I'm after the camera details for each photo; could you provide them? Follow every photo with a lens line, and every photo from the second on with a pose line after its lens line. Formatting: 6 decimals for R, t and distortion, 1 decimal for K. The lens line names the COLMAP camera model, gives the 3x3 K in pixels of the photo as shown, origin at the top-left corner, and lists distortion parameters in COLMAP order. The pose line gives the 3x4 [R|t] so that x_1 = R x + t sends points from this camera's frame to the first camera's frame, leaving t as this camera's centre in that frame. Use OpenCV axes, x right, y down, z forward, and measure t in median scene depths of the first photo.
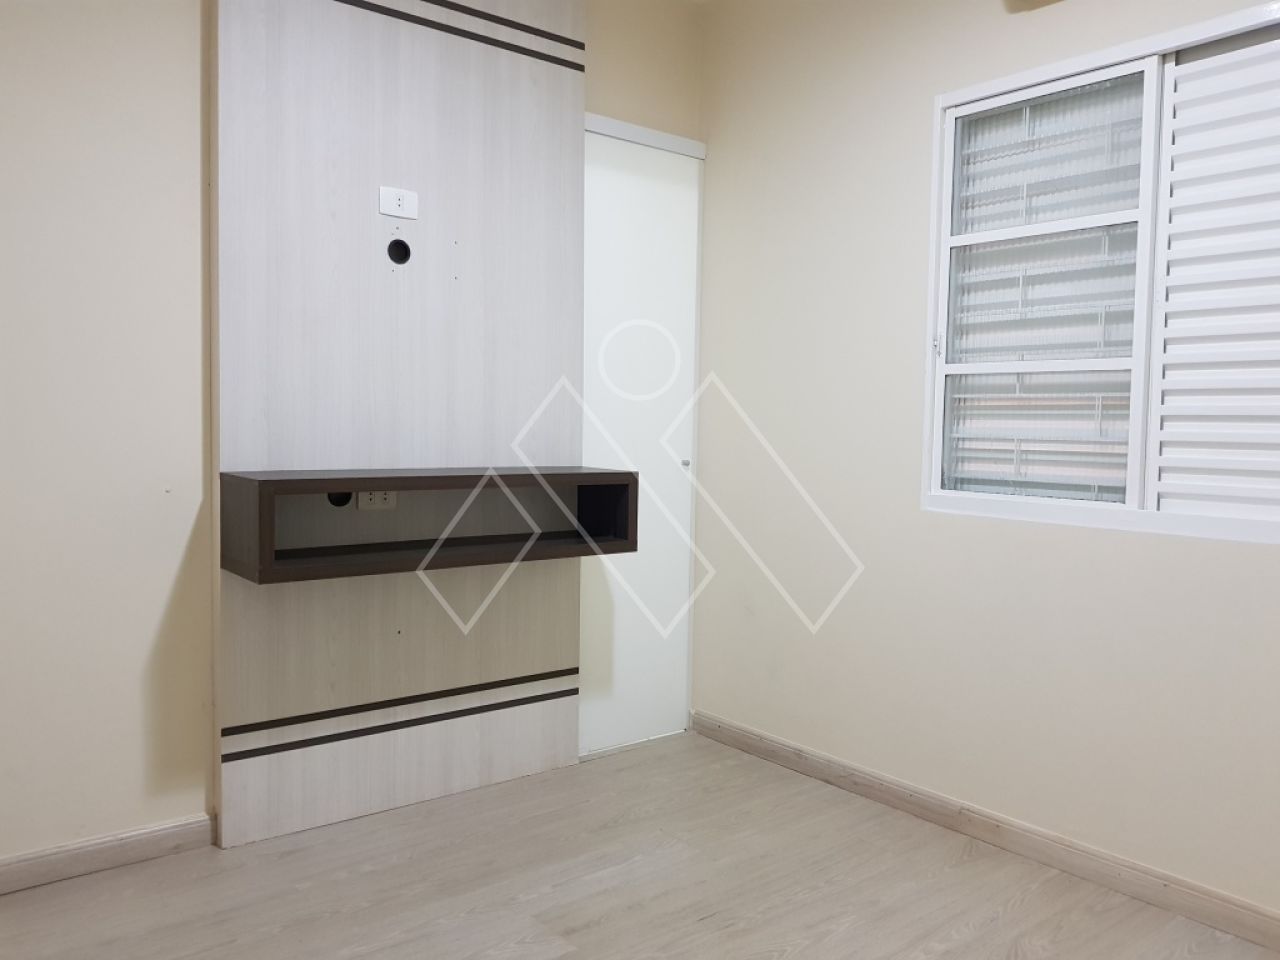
lens RADIAL K [[996.7, 0, 640.0], [0, 996.7, 480.0], [0, 0, 1]] dist [0.078077, -0.146520]
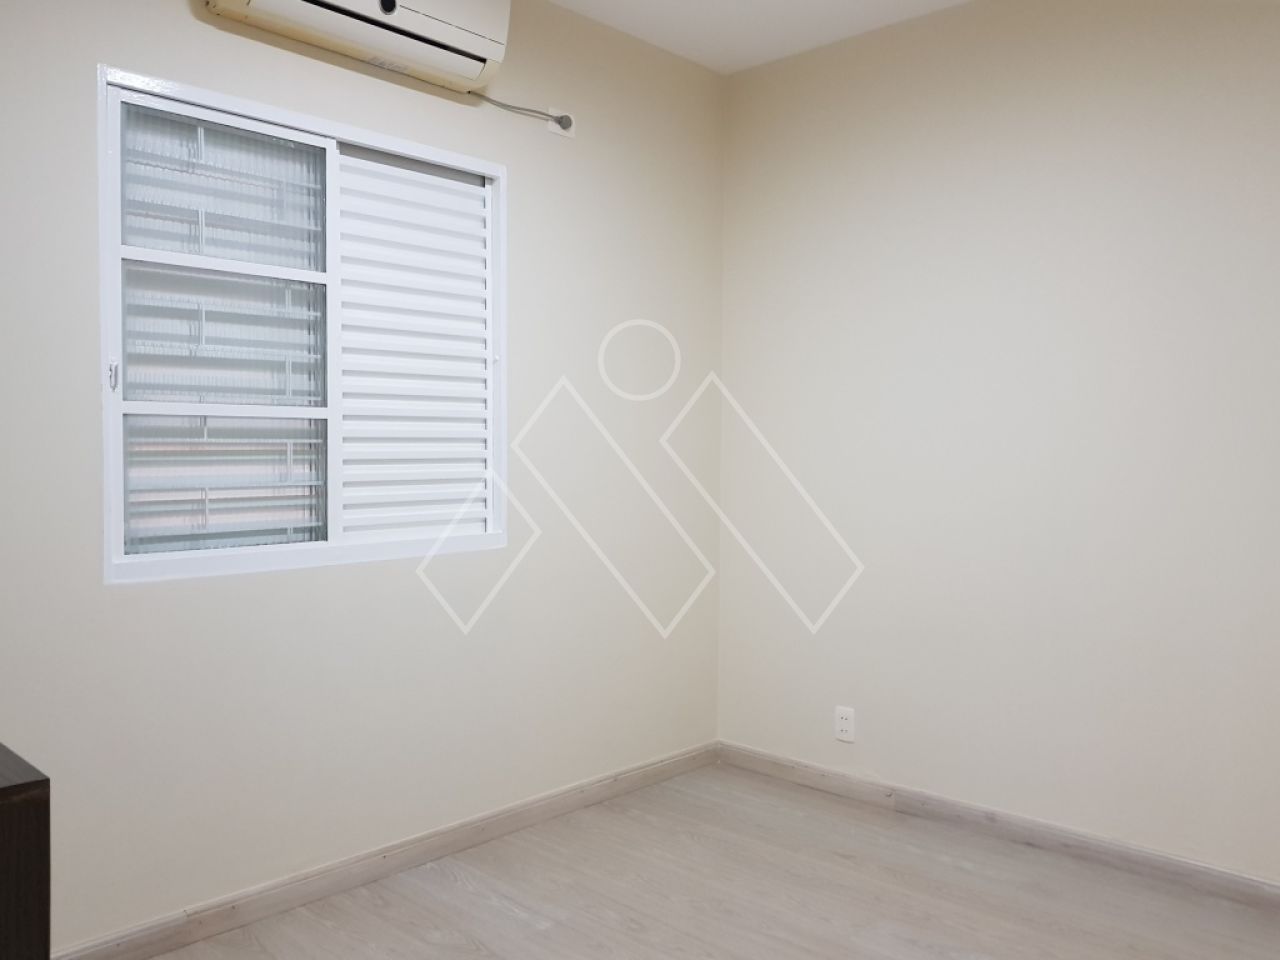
lens RADIAL K [[1022.0, 0, 638.9], [0, 1022.0, 512.4], [0, 0, 1]] dist [0.081669, -0.155772]
pose [[-0.130125, -0.069485, 0.989060, -0.616711], [0.067961, 0.994570, 0.078814, -0.066644], [-0.989166, 0.077474, -0.124696, 0.739997]]
